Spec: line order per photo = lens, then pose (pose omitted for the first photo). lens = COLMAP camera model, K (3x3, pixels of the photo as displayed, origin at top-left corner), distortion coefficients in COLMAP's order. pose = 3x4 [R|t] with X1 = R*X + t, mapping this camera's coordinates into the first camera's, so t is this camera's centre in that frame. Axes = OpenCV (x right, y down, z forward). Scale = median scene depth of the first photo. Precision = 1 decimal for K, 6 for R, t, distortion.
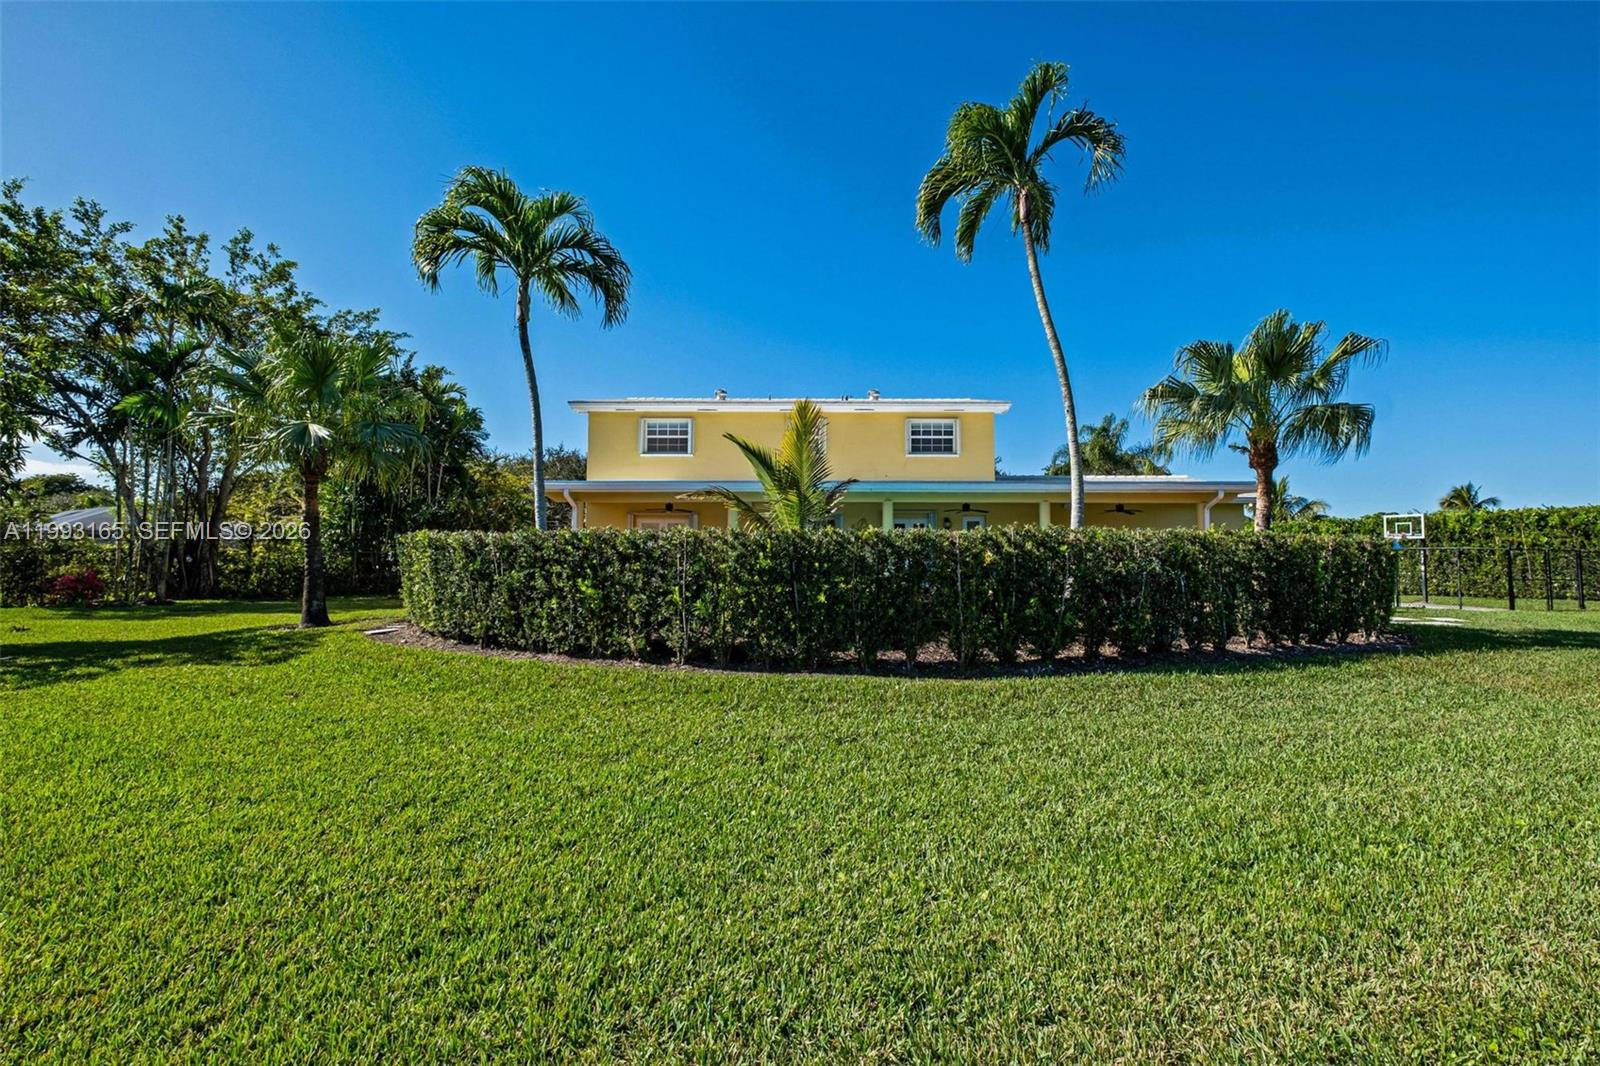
lens RADIAL K [[710.1, 0, 807.0], [0, 710.1, 525.2], [0, 0, 1]] dist [0.013898, -0.008489]
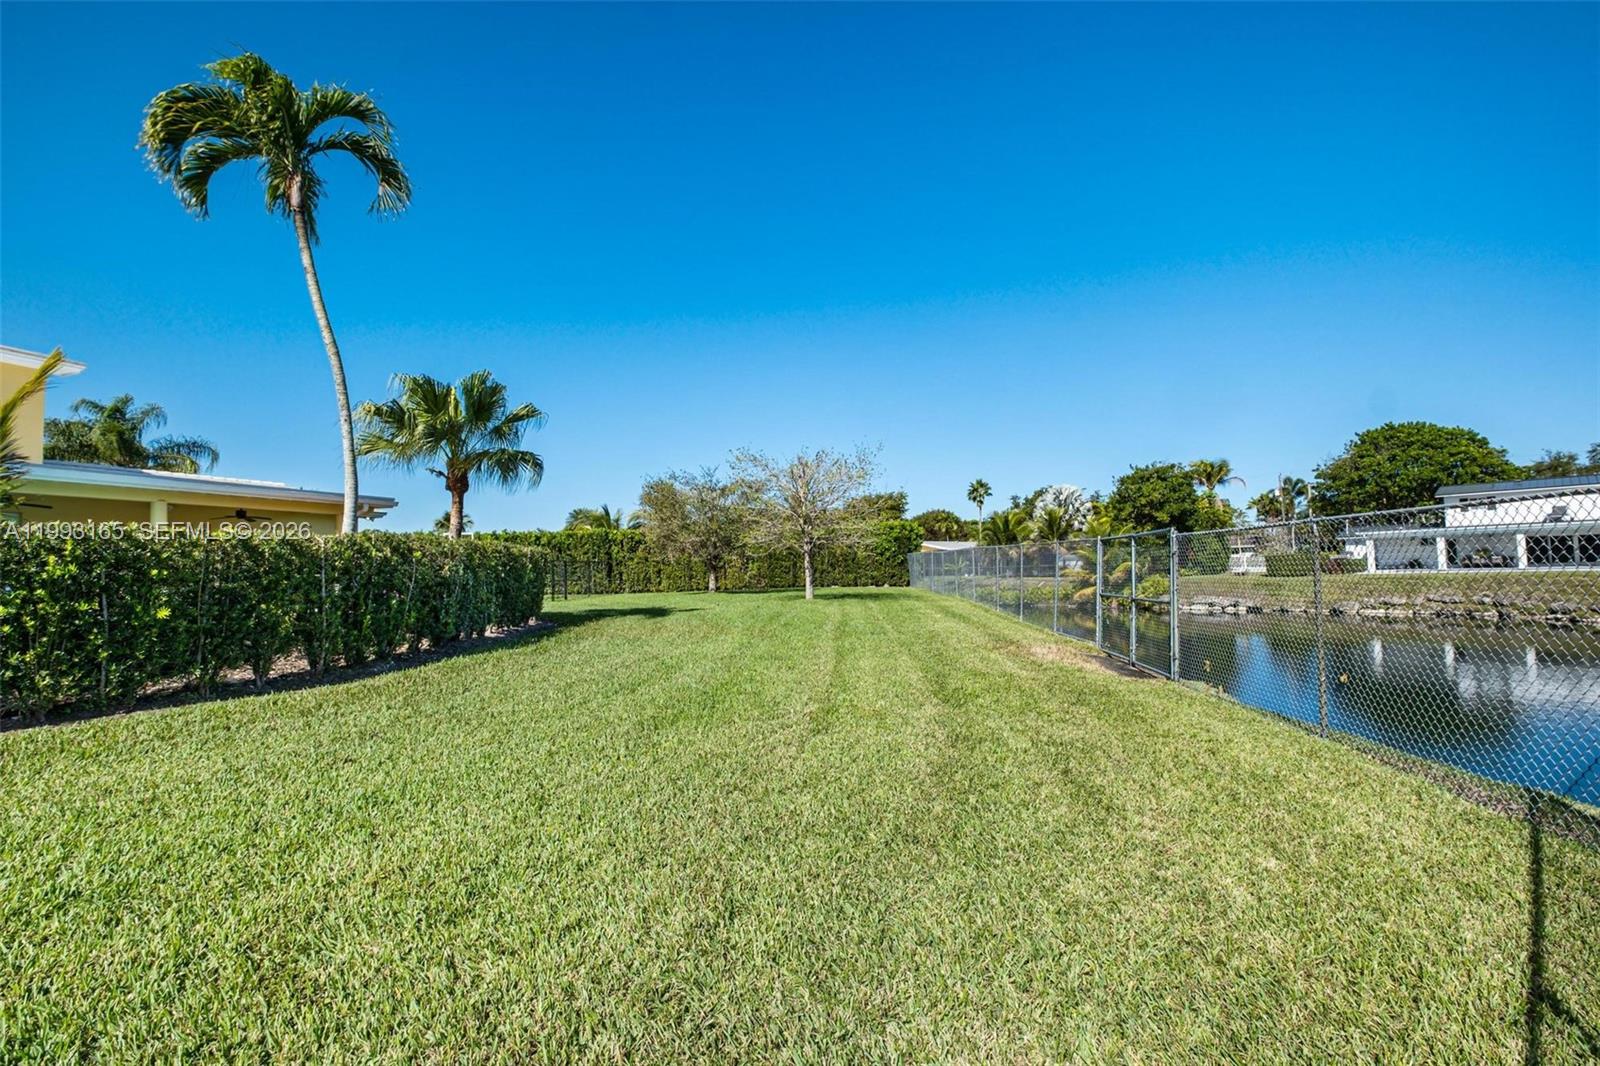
lens RADIAL K [[710.1, 0, 807.0], [0, 710.1, 525.2], [0, 0, 1]] dist [0.013898, -0.008489]
pose [[0.328404, 0.047222, 0.943356, -0.366111], [-0.029628, 0.998773, -0.039682, 0.010117], [-0.944073, -0.014918, 0.329400, 0.039783]]
